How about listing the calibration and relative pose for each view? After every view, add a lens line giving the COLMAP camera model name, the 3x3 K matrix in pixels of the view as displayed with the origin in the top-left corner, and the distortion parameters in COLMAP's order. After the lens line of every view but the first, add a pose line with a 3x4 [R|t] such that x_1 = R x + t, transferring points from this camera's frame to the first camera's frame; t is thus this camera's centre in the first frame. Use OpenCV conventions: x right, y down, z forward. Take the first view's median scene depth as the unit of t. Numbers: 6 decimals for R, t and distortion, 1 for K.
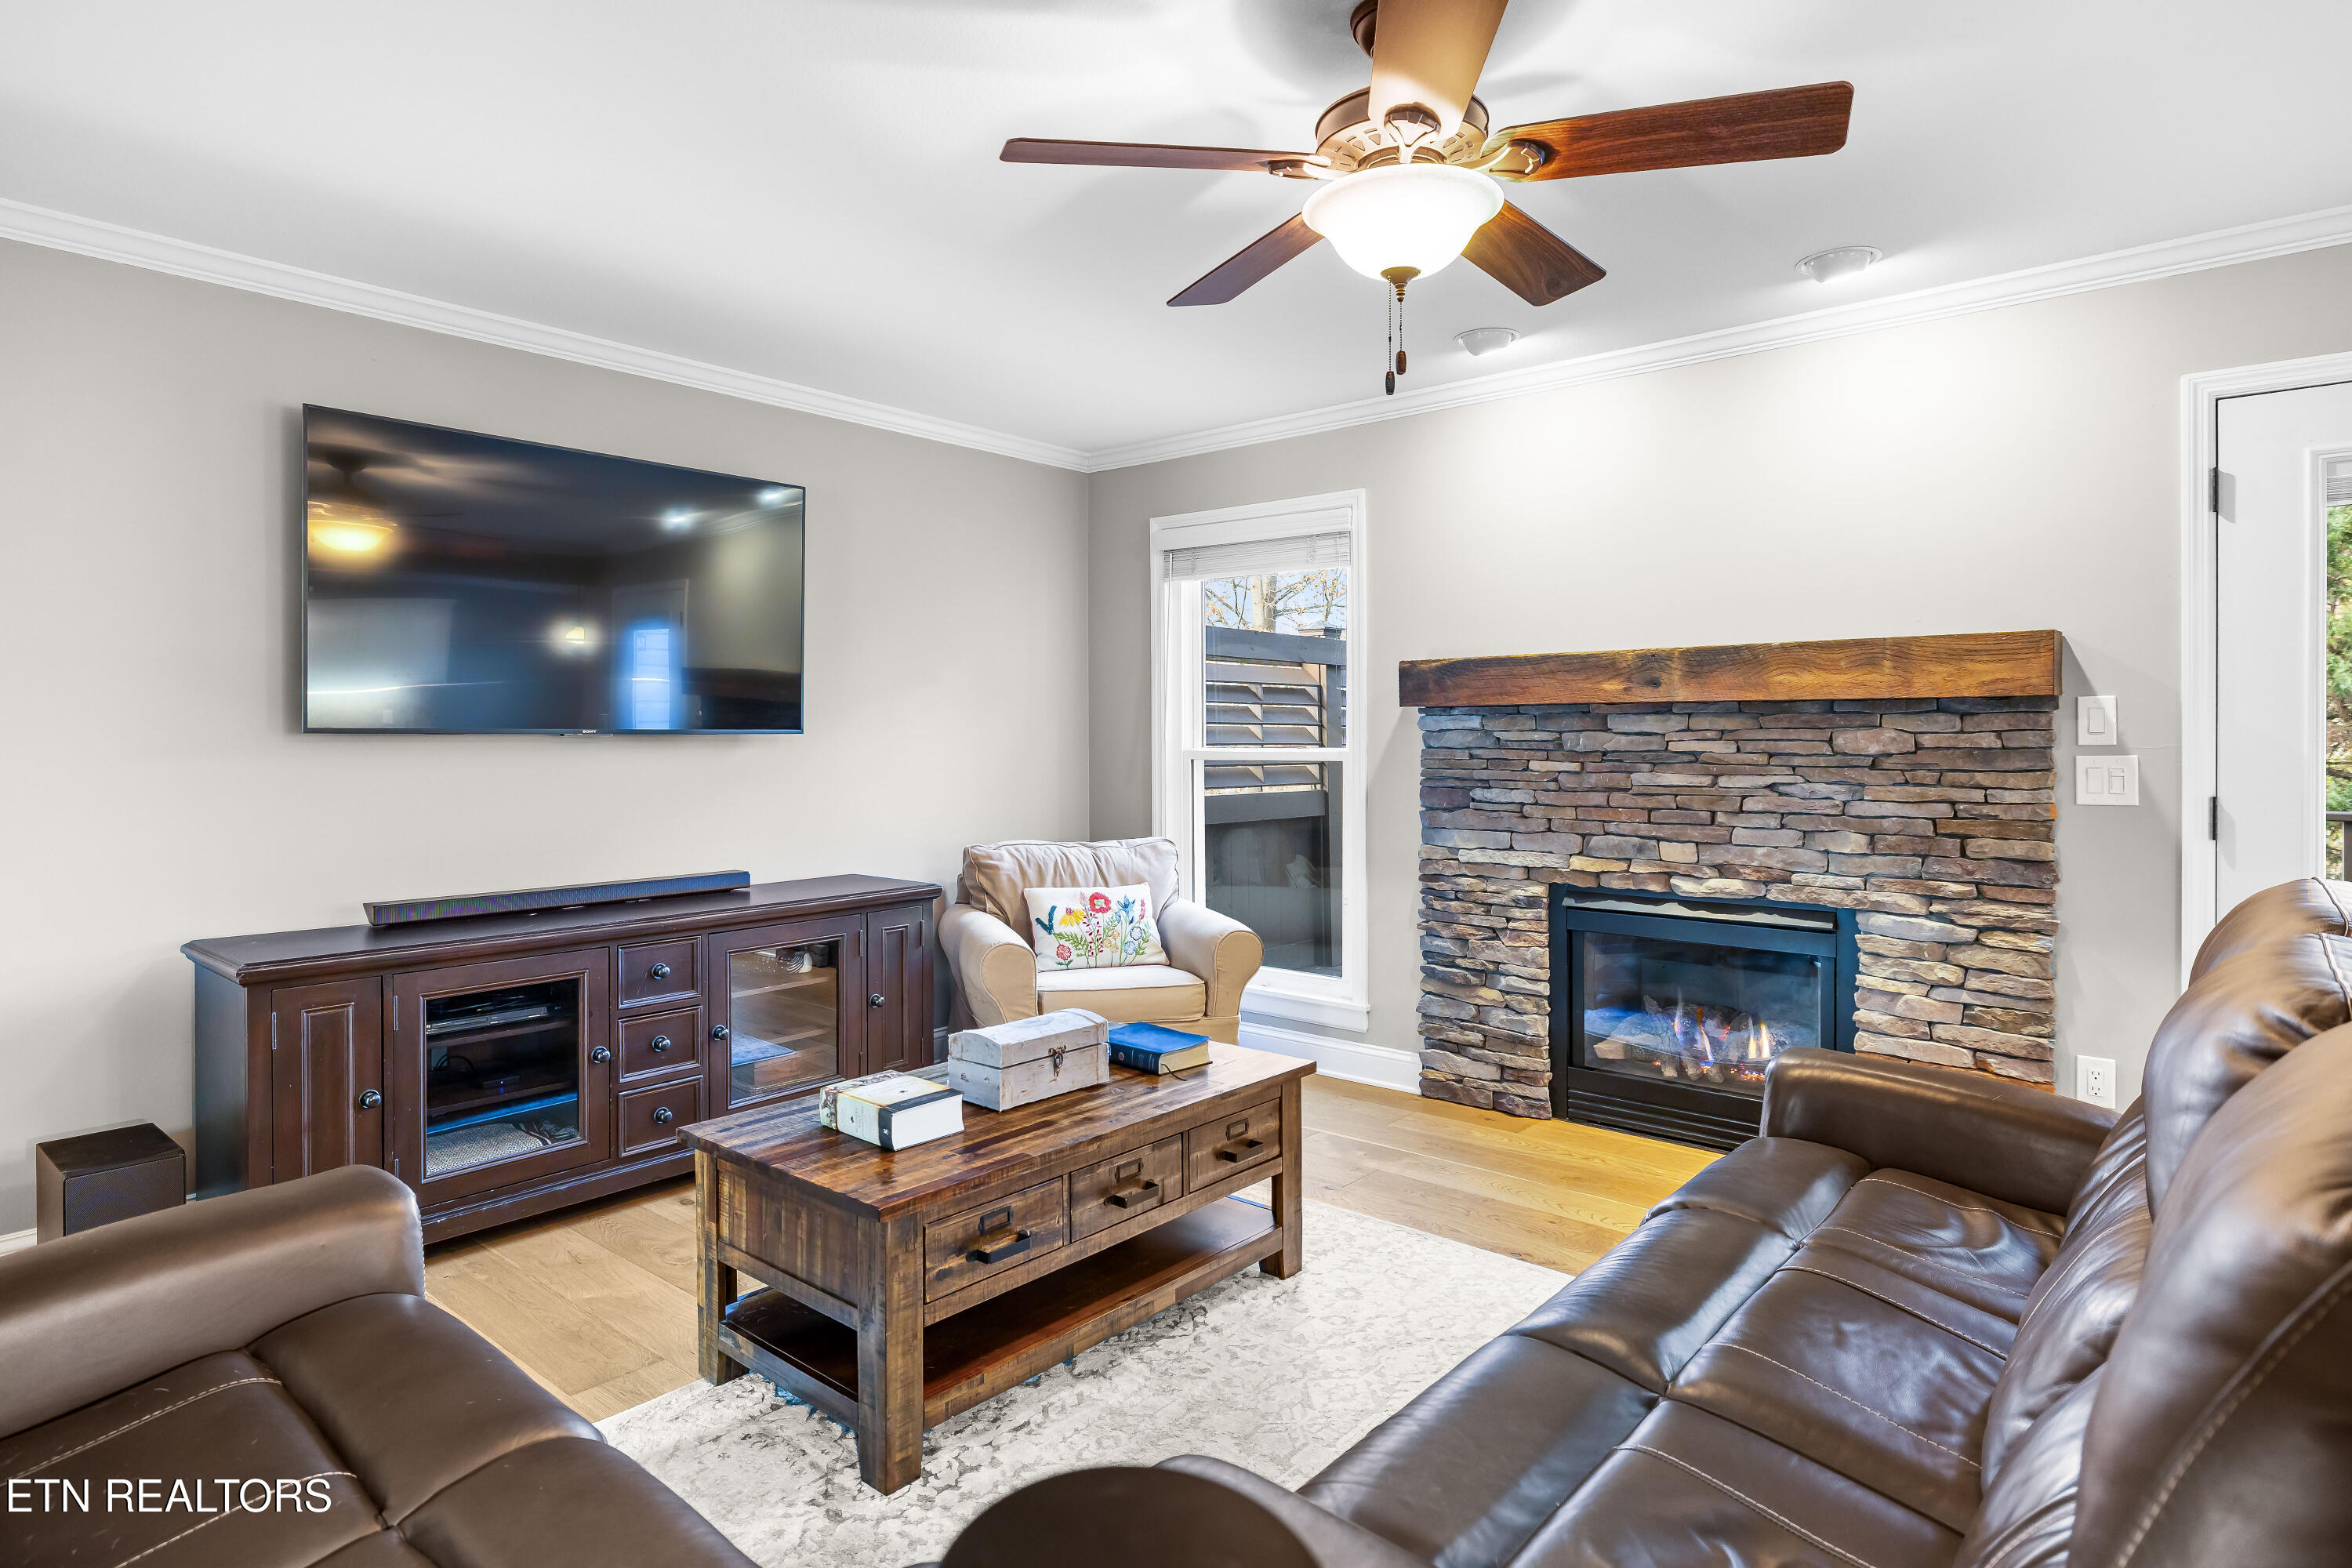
lens RADIAL K [[1259.6, 0, 1169.7], [0, 1259.6, 761.7], [0, 0, 1]] dist [0.001648, 0.000494]
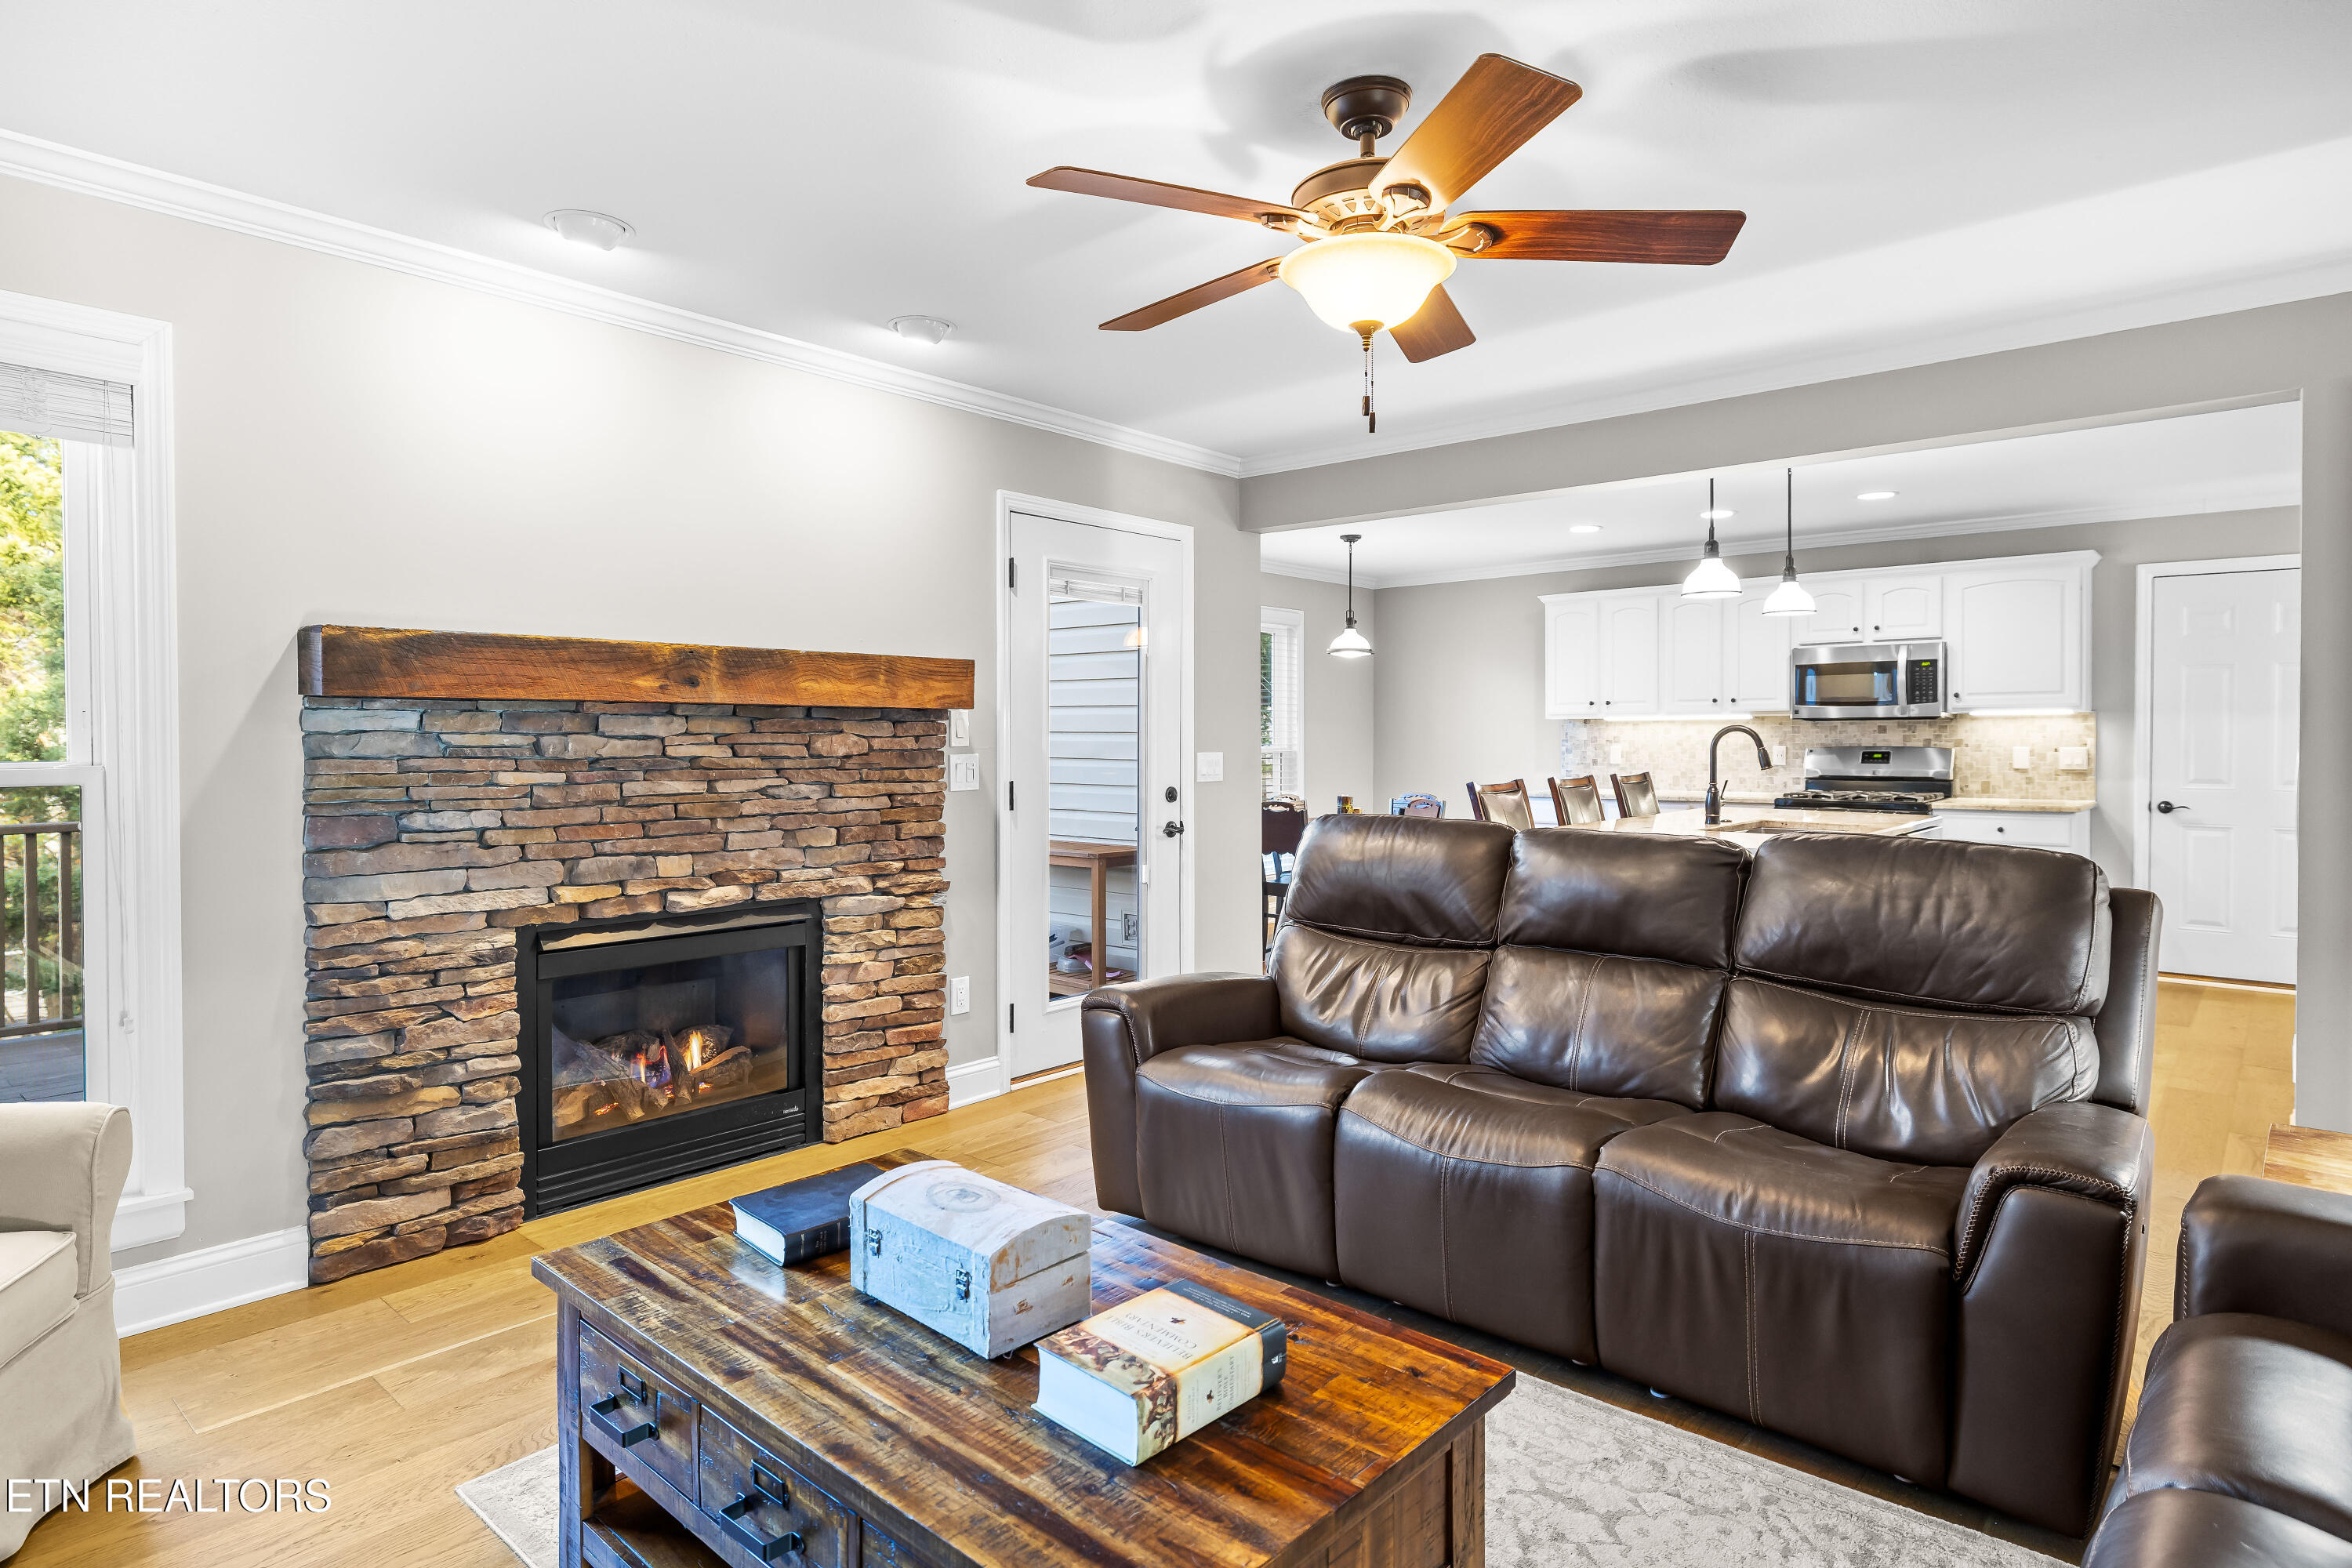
lens RADIAL K [[1259.6, 0, 1169.7], [0, 1259.6, 761.7], [0, 0, 1]] dist [0.001648, 0.000494]
pose [[0.037682, -0.016649, 0.999151, -0.512238], [0.021973, 0.999633, 0.015828, -0.011291], [-0.999048, 0.021358, 0.038034, 0.611897]]
